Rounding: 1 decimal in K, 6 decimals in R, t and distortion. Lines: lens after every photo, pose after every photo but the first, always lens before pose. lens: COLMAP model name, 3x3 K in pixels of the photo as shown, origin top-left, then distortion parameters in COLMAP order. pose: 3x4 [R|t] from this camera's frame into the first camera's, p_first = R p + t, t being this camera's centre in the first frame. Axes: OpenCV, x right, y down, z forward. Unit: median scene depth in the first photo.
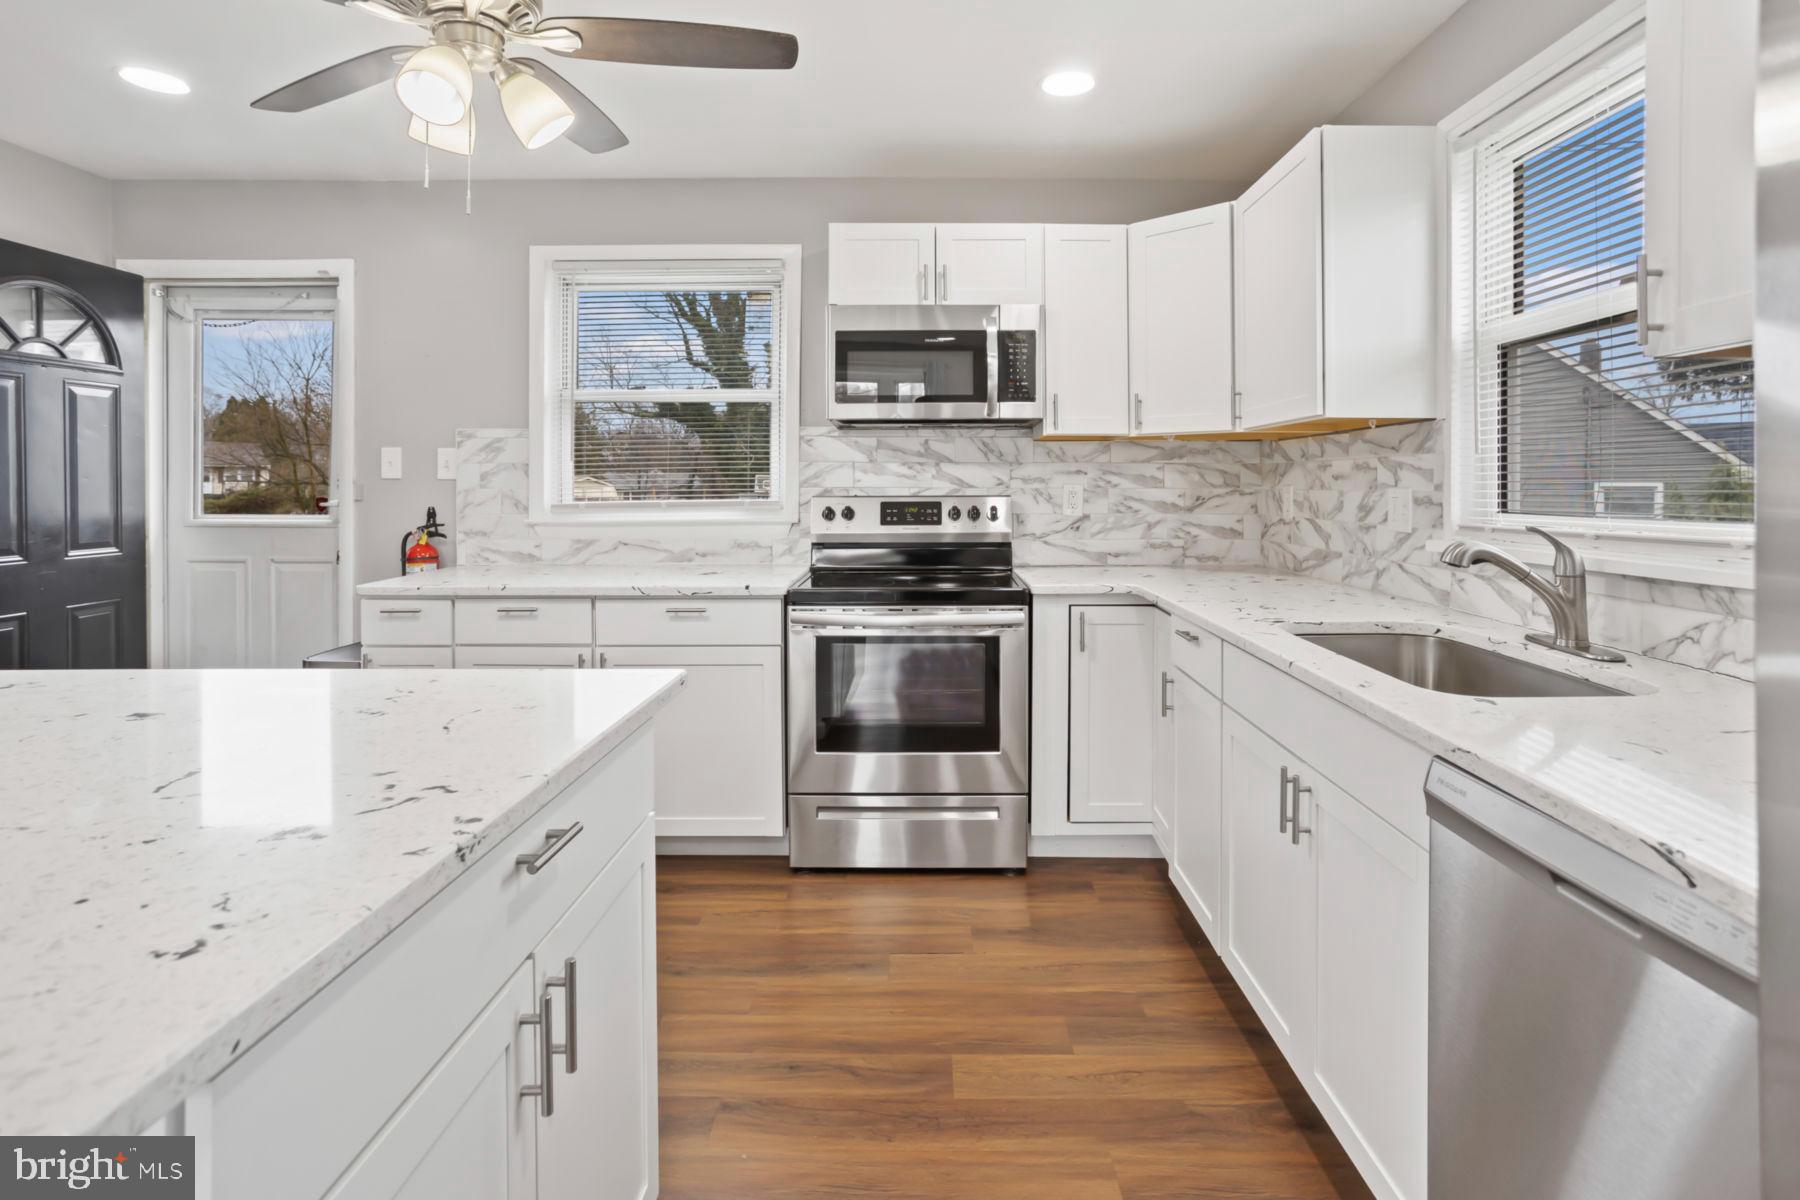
lens RADIAL K [[906.9, 0, 917.3], [0, 906.9, 483.1], [0, 0, 1]] dist [-0.035556, 0.023917]
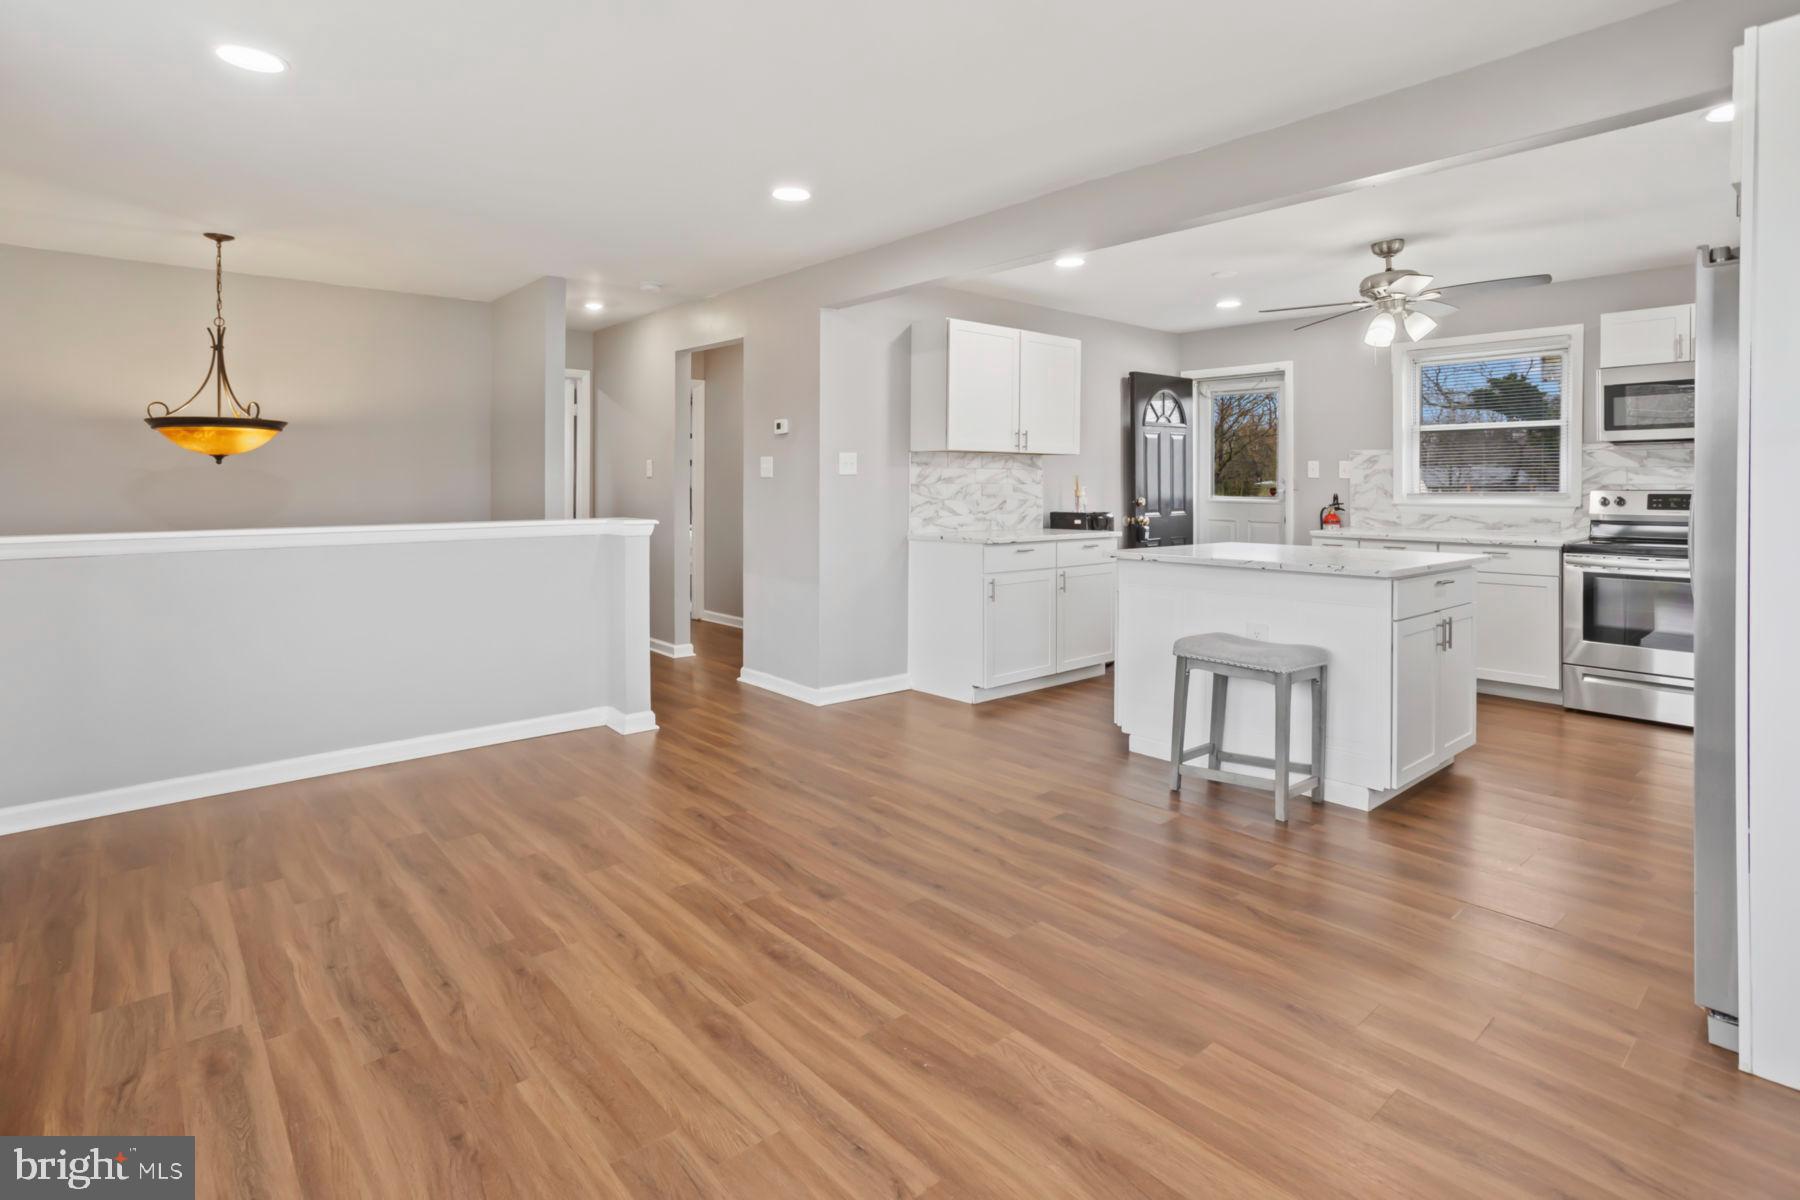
lens RADIAL K [[914.9, 0, 926.5], [0, 914.9, 478.3], [0, 0, 1]] dist [0.001975, 0.001455]
pose [[0.683423, -0.000301, -0.730022, 0.251680], [-0.002104, 0.999995, -0.002381, 0.001572], [0.730019, 0.003163, 0.683419, -0.897030]]
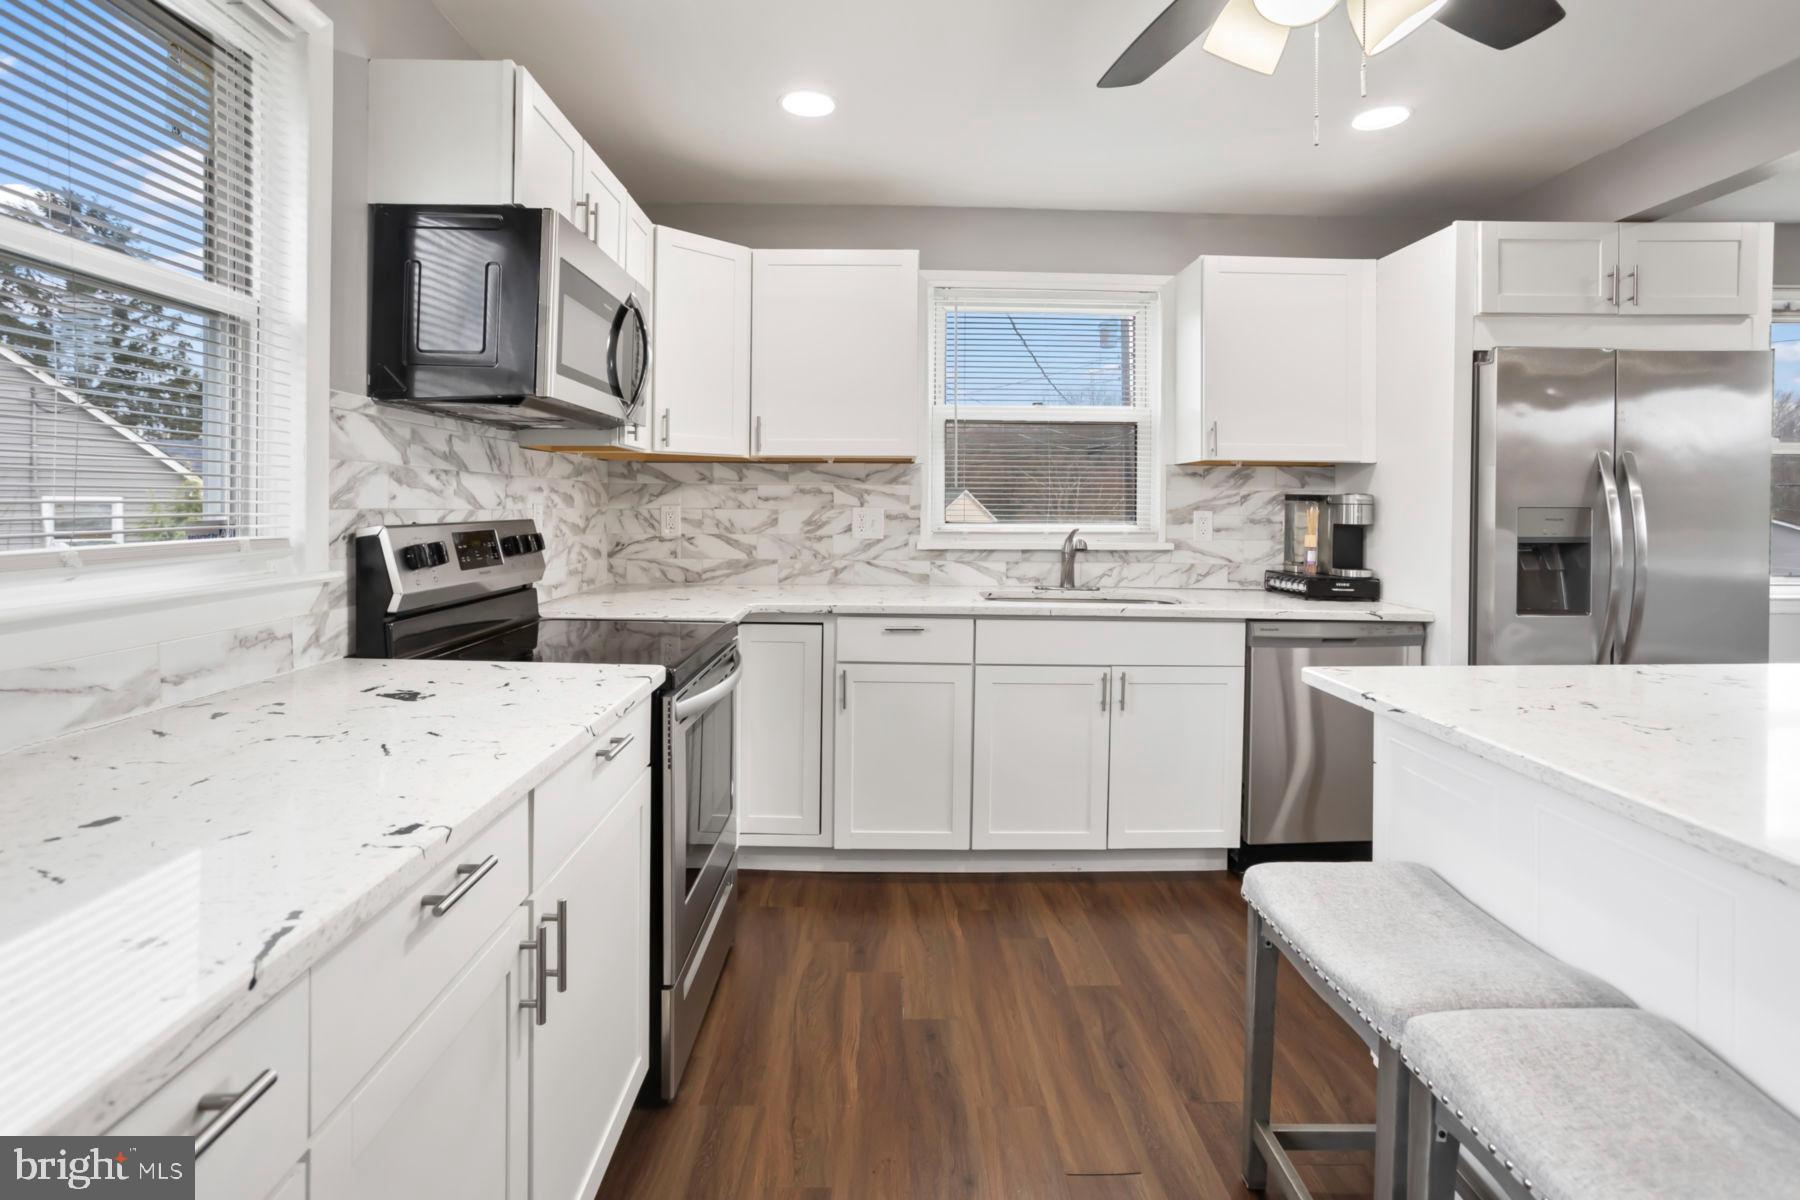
lens RADIAL K [[903.9, 0, 898.6], [0, 903.9, 509.7], [0, 0, 1]] dist [-0.030961, 0.000226]
pose [[-0.021224, -0.005076, 0.999762, -0.659936], [-0.007304, 0.999961, 0.004922, 0.000599], [-0.999748, -0.007197, -0.021260, 0.727152]]
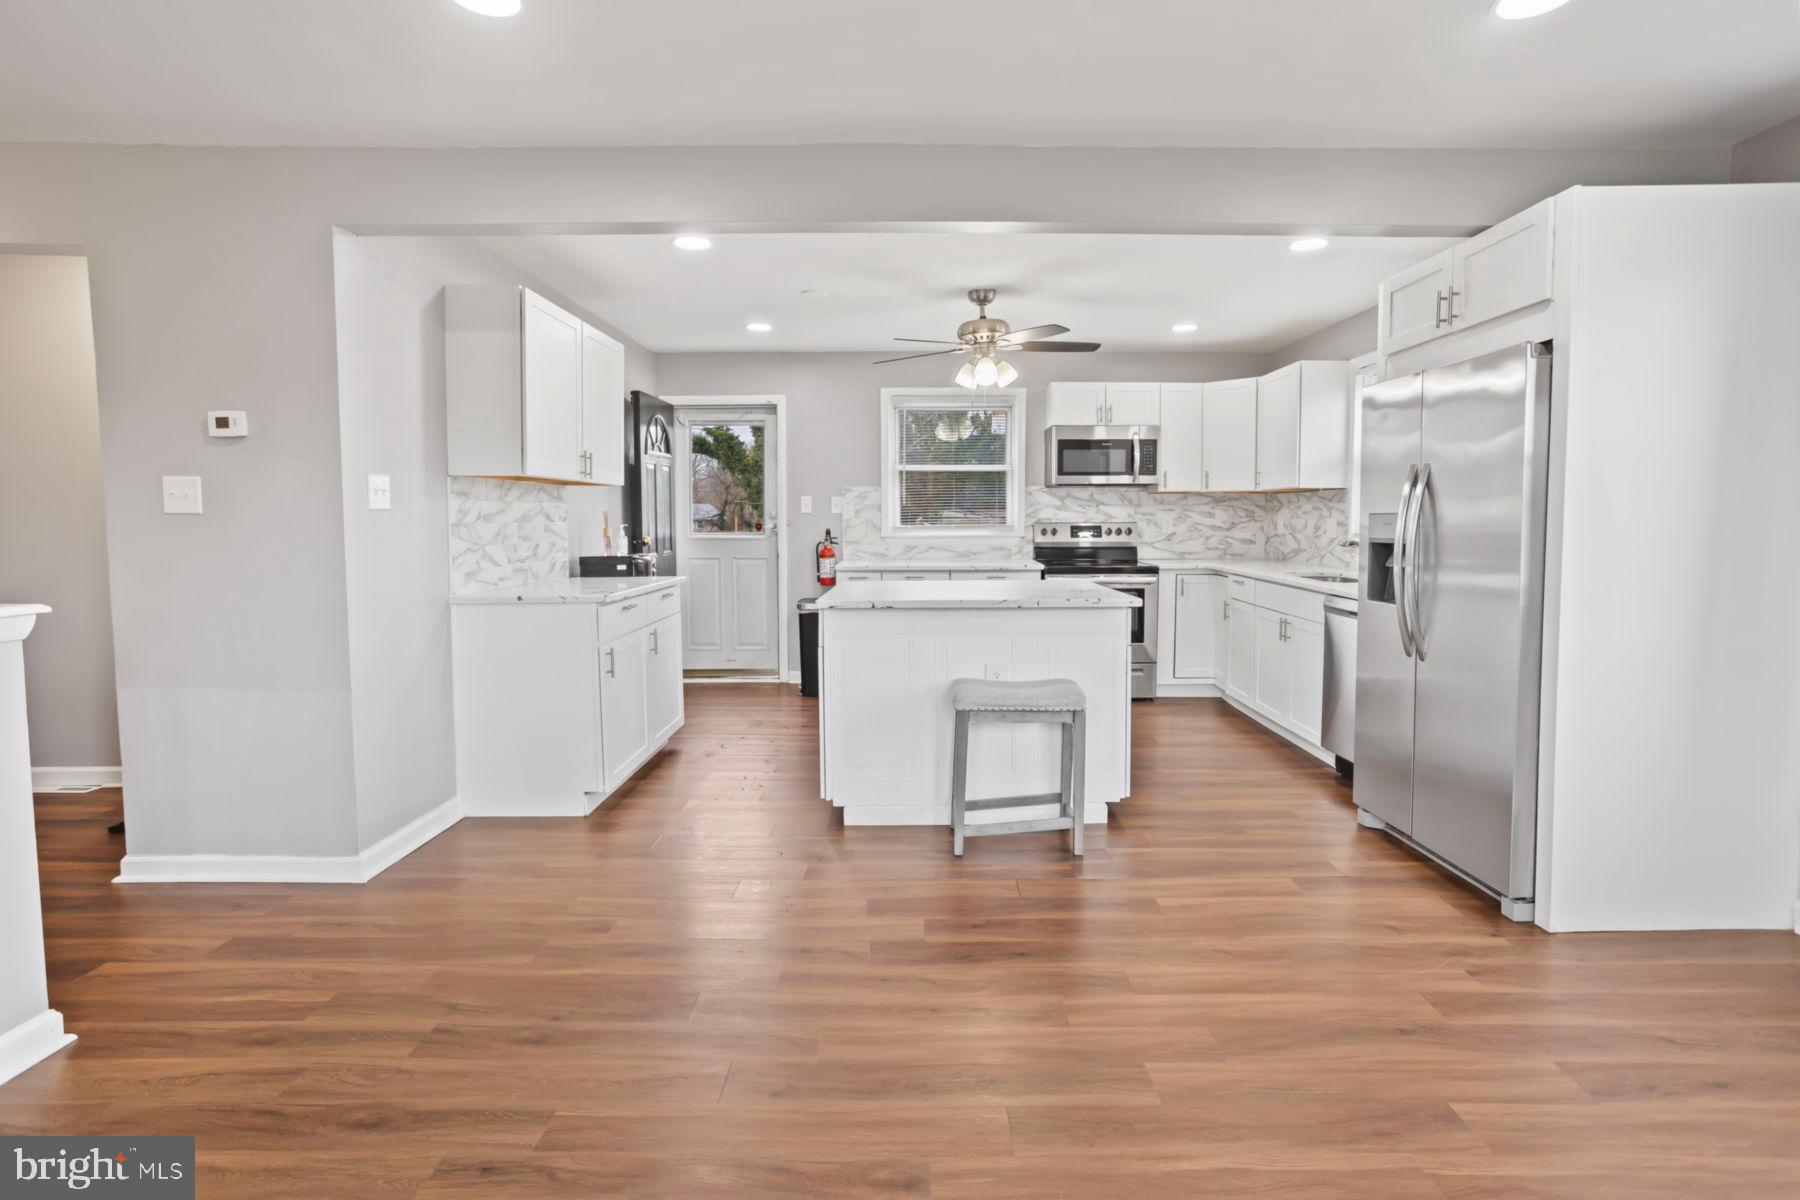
lens RADIAL K [[874.1, 0, 922.9], [0, 874.1, 571.6], [0, 0, 1]] dist [-0.043879, 0.030600]
pose [[0.999860, -0.001670, 0.016628, -0.390576], [0.000597, 0.997926, 0.064372, -0.000860], [-0.016701, -0.064353, 0.997787, -0.863923]]
